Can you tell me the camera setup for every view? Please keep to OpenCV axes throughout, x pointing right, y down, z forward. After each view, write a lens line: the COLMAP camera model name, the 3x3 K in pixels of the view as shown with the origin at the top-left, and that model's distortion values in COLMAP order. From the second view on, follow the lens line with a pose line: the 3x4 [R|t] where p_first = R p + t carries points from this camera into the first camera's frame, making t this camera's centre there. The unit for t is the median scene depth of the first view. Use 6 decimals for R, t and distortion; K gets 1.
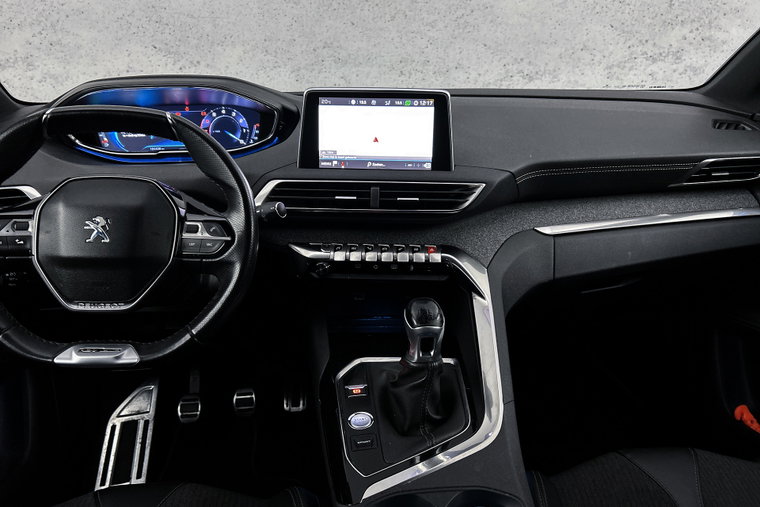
lens RADIAL K [[587.4, 0, 375.9], [0, 587.4, 264.5], [0, 0, 1]] dist [0.062211, -0.052697]
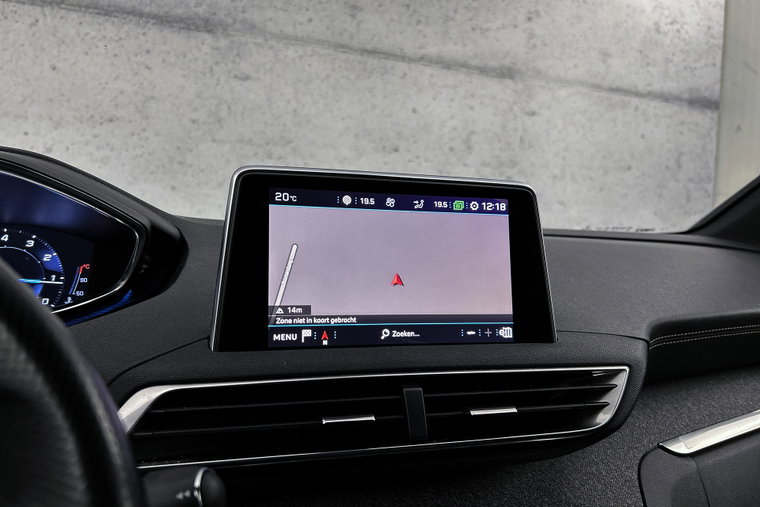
lens RADIAL K [[587.4, 0, 384.4], [0, 587.4, 256.6], [0, 0, 1]] dist [0.062211, -0.052697]
pose [[0.944093, 0.005601, 0.329633, -0.156421], [0.094452, 0.953348, -0.286716, -0.099709], [-0.315861, 0.301821, 0.899520, 0.584805]]
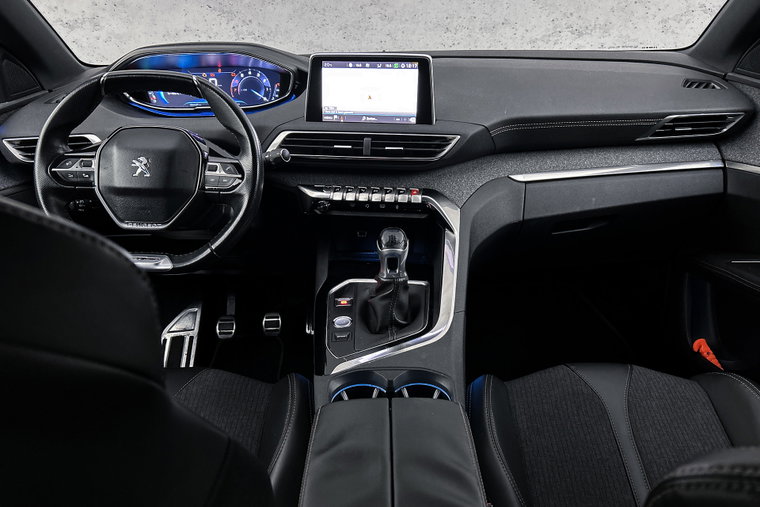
lens RADIAL K [[587.4, 0, 375.4], [0, 587.4, 269.2], [0, 0, 1]] dist [0.062211, -0.052697]
pose [[0.995272, 0.028845, -0.092749, 0.130268], [-0.021864, 0.996912, 0.075418, 0.042251], [0.094638, -0.073034, 0.992829, -0.201651]]
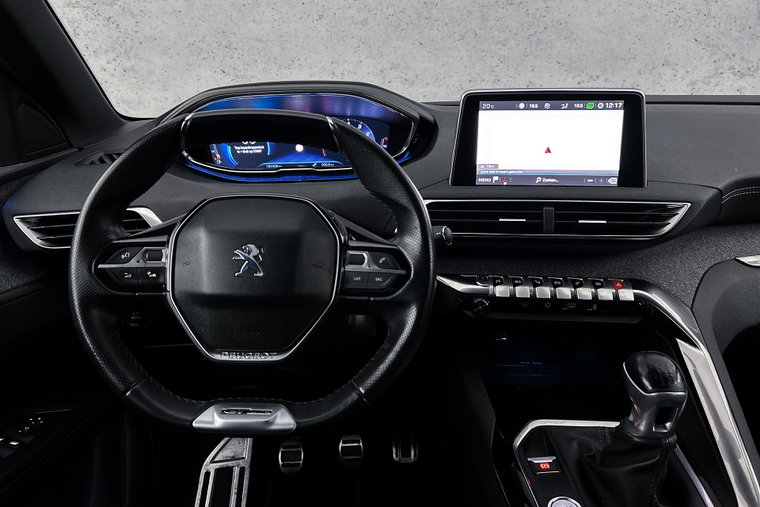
lens RADIAL K [[587.4, 0, 376.5], [0, 587.4, 263.2], [0, 0, 1]] dist [0.062211, -0.052697]
pose [[0.997186, 0.006198, -0.074705, -0.174661], [-0.009230, 0.999144, -0.040318, -0.018292], [0.074391, 0.040894, 0.996390, 0.160268]]
